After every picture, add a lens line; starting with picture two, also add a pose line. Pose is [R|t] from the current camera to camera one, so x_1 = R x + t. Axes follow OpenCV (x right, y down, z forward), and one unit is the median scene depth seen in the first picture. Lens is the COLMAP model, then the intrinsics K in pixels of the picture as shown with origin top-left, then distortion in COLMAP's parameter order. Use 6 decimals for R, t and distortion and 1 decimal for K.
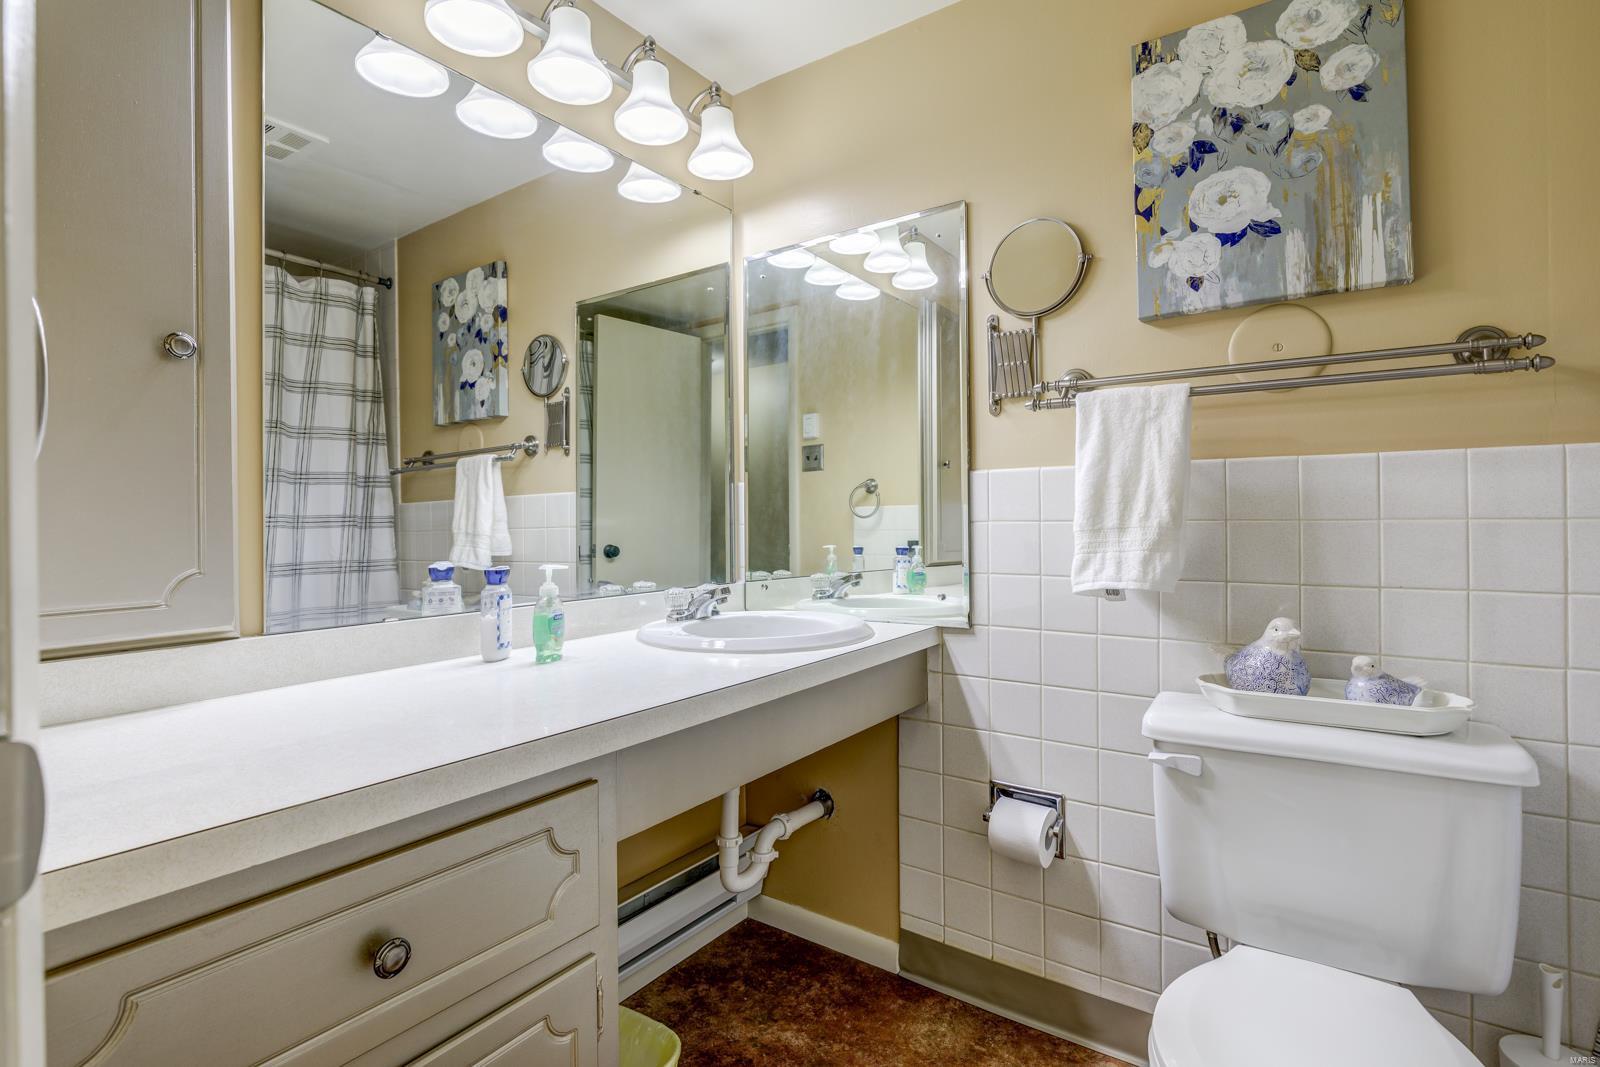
lens RADIAL K [[792.3, 0, 796.6], [0, 792.3, 513.8], [0, 0, 1]] dist [-0.001881, -0.000777]
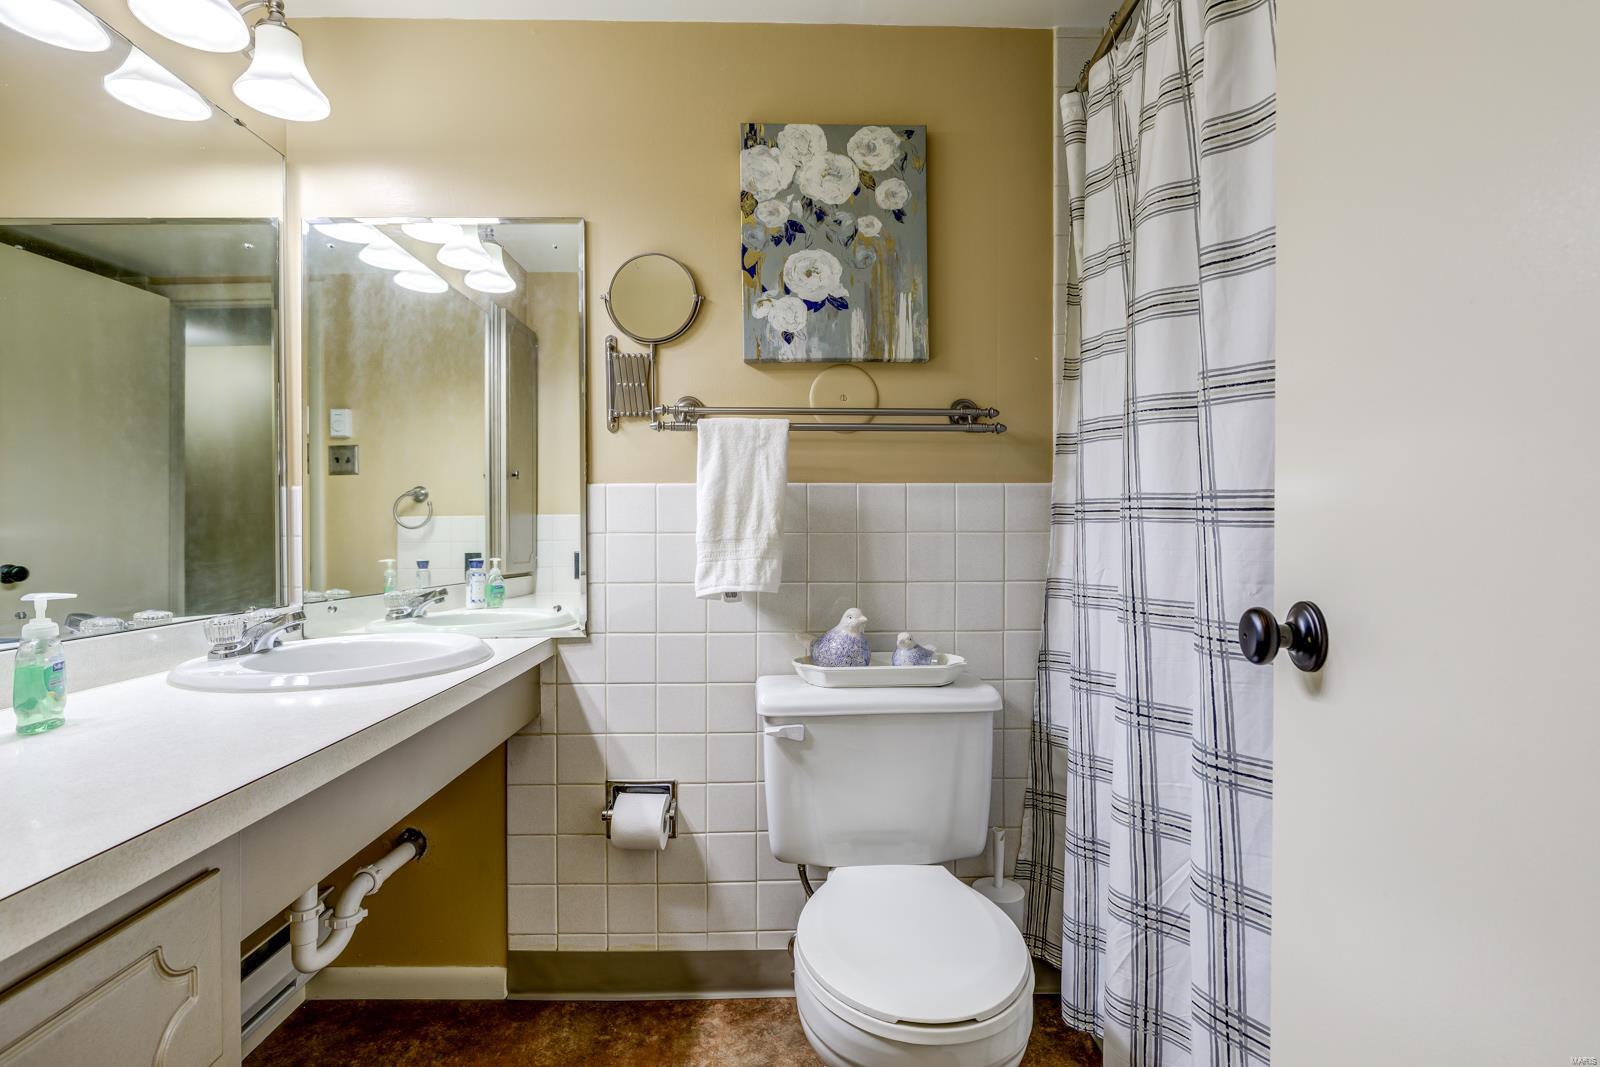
lens RADIAL K [[759.8, 0, 806.0], [0, 759.8, 533.0], [0, 0, 1]] dist [0.001304, -0.000600]
pose [[0.800369, 0.001495, 0.599506, -0.156963], [-0.007650, 0.999941, 0.007720, -0.000333], [-0.599459, -0.010765, 0.800333, 0.044238]]
